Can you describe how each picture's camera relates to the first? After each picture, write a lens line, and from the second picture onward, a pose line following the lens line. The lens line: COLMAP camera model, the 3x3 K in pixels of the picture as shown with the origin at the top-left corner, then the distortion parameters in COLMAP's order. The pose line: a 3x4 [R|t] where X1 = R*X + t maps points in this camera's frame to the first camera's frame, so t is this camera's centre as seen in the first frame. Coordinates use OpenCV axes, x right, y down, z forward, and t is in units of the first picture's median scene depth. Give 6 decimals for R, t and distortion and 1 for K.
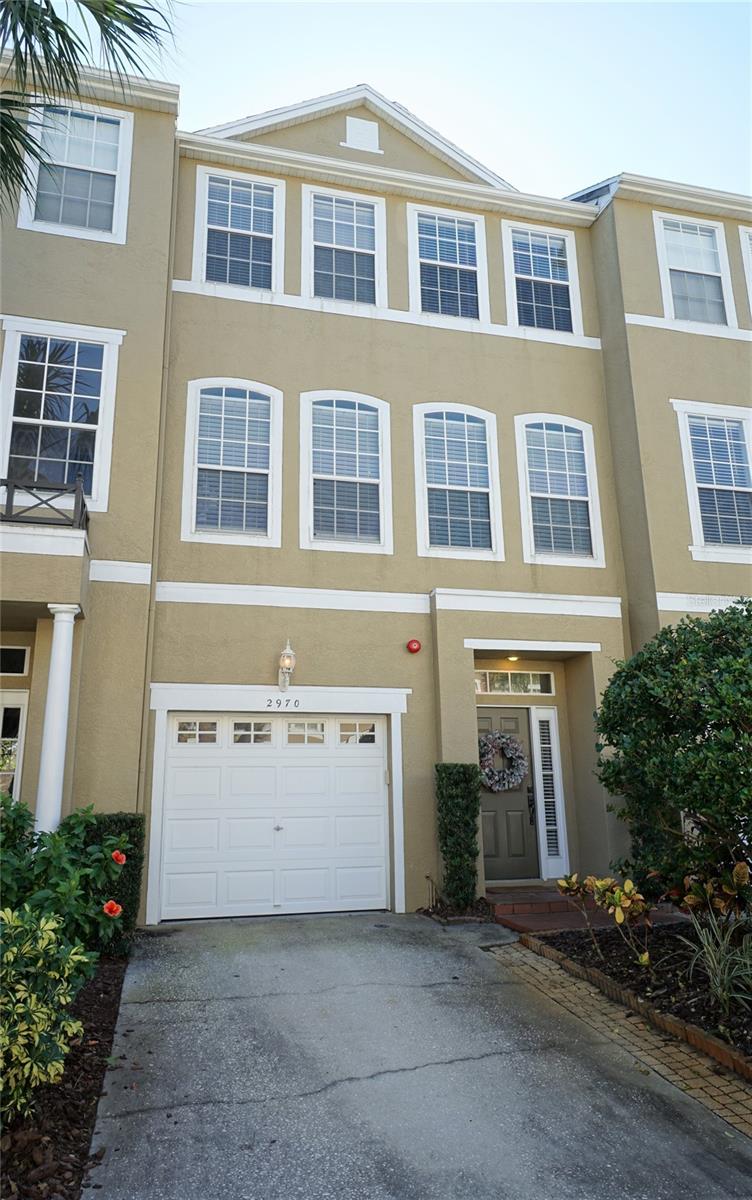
lens RADIAL K [[770.7, 0, 376.0], [0, 770.7, 600.0], [0, 0, 1]] dist [0.004526, 0.000619]
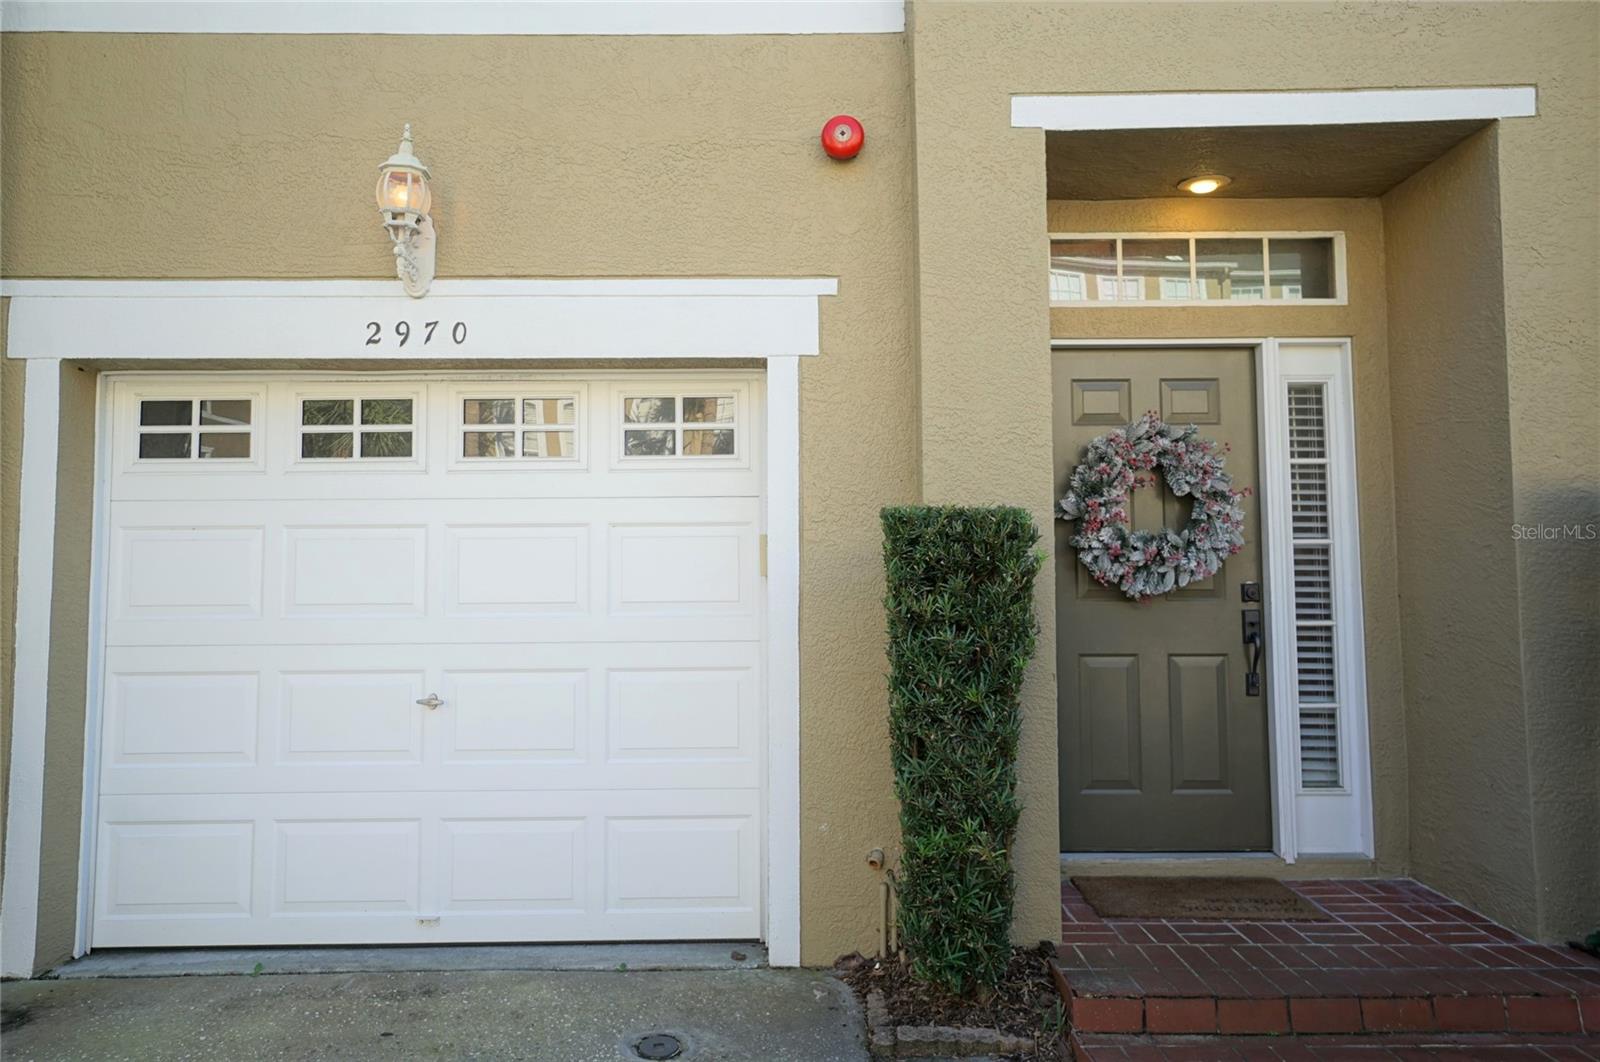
lens RADIAL K [[1046.6, 0, 800.0], [0, 1046.6, 531.0], [0, 0, 1]] dist [0.015057, 0.001064]
pose [[0.966017, -0.007730, -0.258362, 0.133531], [0.058840, 0.979887, 0.190682, 0.126820], [0.251692, -0.199404, 0.947042, 0.545944]]
